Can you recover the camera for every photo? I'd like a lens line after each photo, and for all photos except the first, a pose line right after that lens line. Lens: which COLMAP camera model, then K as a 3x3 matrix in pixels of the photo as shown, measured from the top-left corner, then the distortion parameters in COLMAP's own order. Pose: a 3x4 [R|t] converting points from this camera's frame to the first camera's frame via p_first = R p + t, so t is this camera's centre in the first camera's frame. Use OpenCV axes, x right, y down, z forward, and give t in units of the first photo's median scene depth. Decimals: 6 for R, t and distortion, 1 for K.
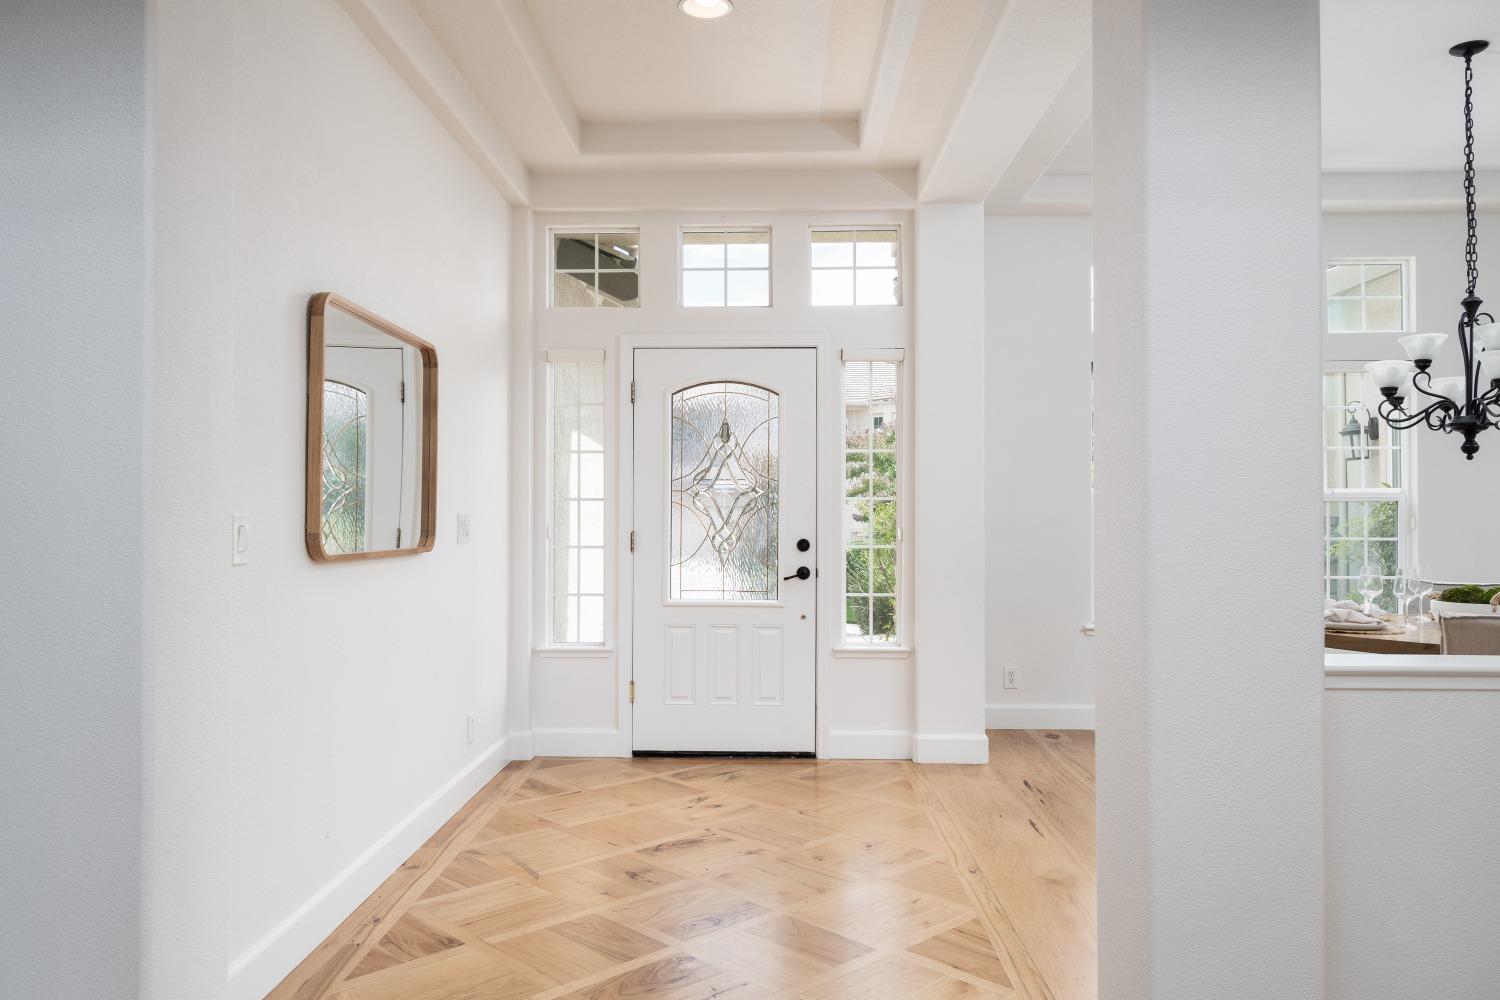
lens RADIAL K [[1119.5, 0, 752.7], [0, 1119.5, 505.5], [0, 0, 1]] dist [0.012100, 0.002768]
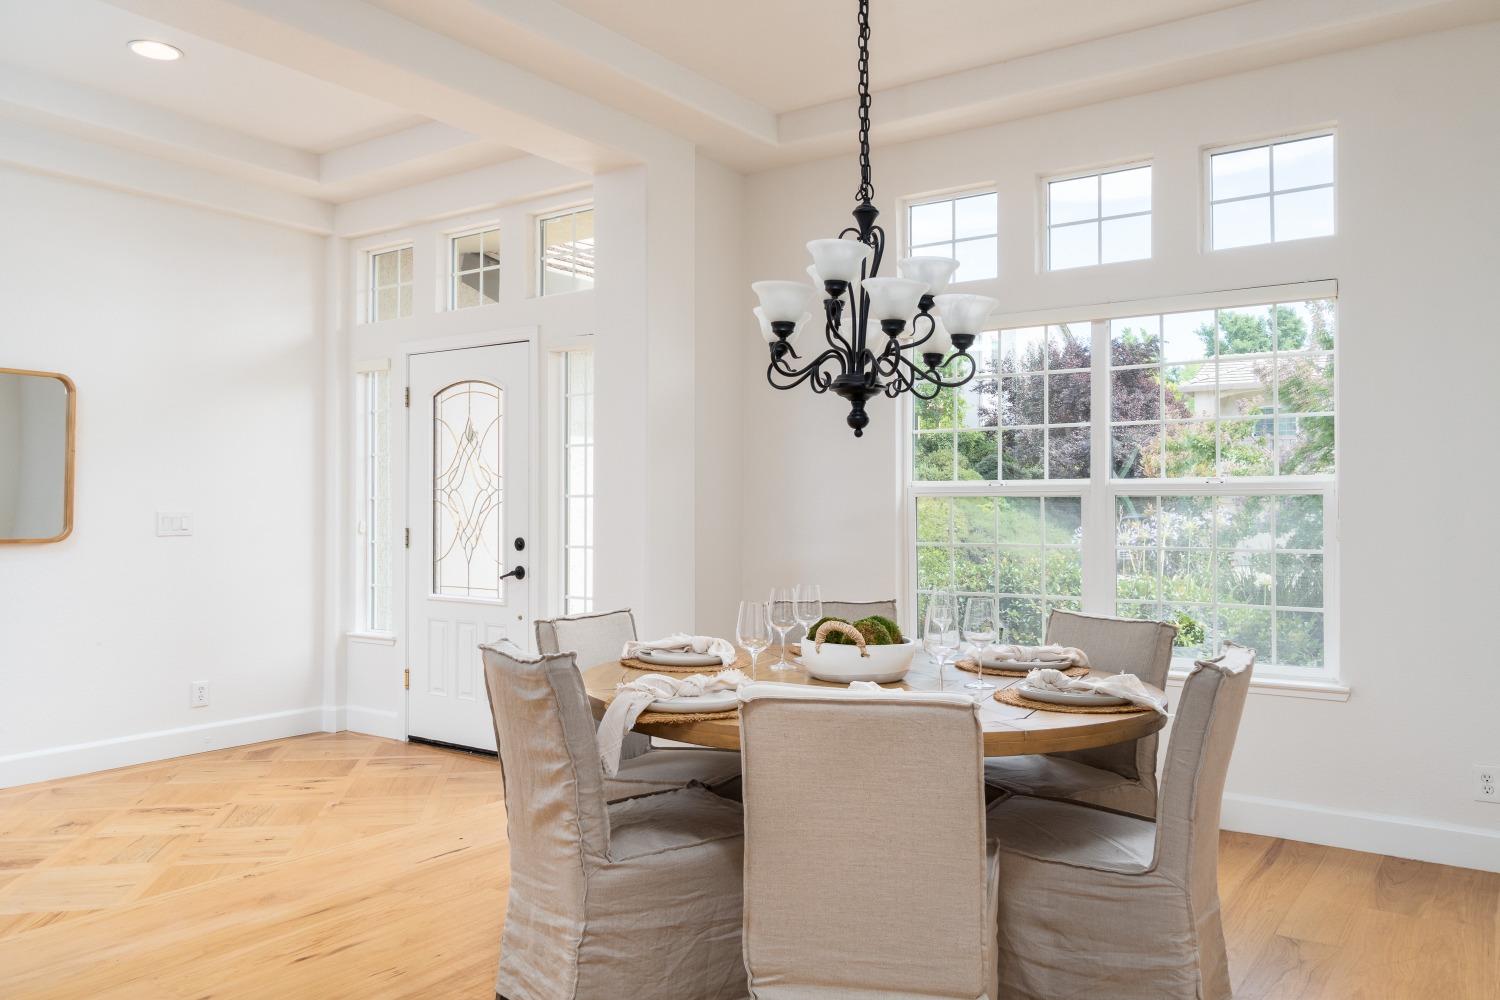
lens RADIAL K [[1175.9, 0, 749.2], [0, 1175.9, 497.0], [0, 0, 1]] dist [-0.004579, 0.006971]
pose [[0.814751, -0.010111, -0.579723, 0.819292], [0.013383, 0.999910, 0.001369, -0.003936], [0.579657, -0.008874, 0.814812, 0.288445]]
